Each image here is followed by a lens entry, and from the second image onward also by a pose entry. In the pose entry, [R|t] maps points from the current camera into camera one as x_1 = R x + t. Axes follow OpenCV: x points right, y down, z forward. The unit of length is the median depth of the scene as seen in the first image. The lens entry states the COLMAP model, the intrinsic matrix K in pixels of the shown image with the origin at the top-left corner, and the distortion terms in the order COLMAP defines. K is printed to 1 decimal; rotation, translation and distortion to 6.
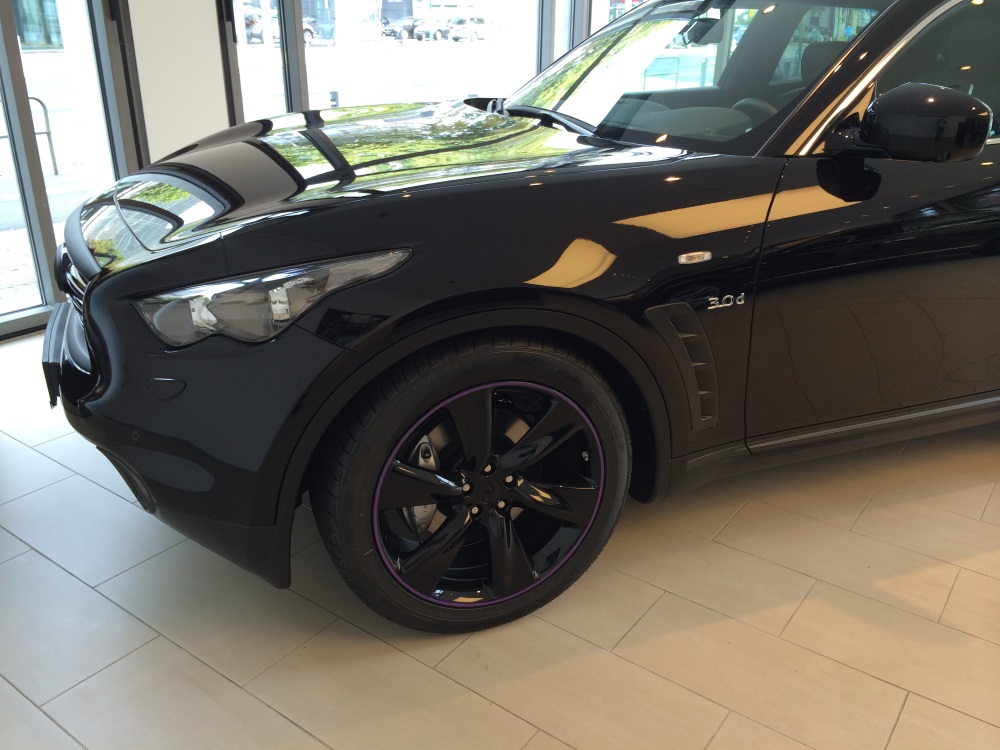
lens RADIAL K [[865.3, 0, 501.4], [0, 865.3, 381.7], [0, 0, 1]] dist [0.090445, -0.110151]
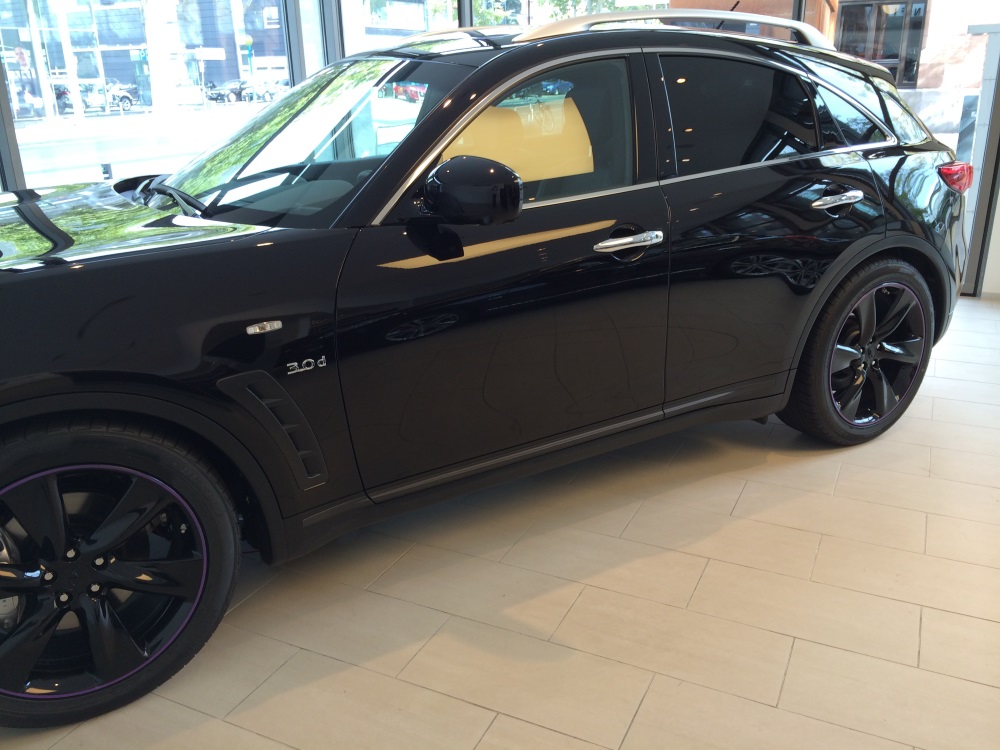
lens RADIAL K [[866.3, 0, 500.0], [0, 866.3, 375.0], [0, 0, 1]] dist [0.089856, -0.120112]
pose [[0.983989, -0.091250, 0.153096, 0.304825], [0.100622, 0.993425, -0.054615, 0.000911], [-0.147106, 0.069146, 0.986701, -0.074317]]
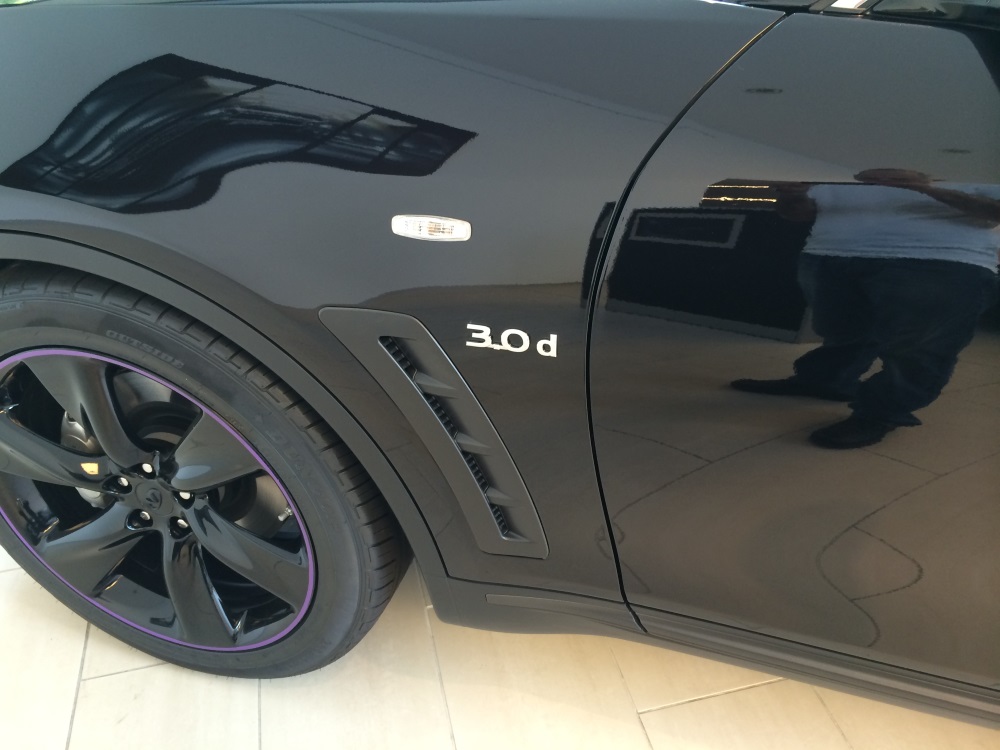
lens RADIAL K [[866.3, 0, 500.0], [0, 866.3, 375.0], [0, 0, 1]] dist [0.089856, -0.120112]
pose [[0.764879, 0.346837, -0.542830, 0.465904], [-0.220218, 0.932693, 0.285636, -0.187614], [0.605363, -0.098936, 0.789777, 0.602915]]
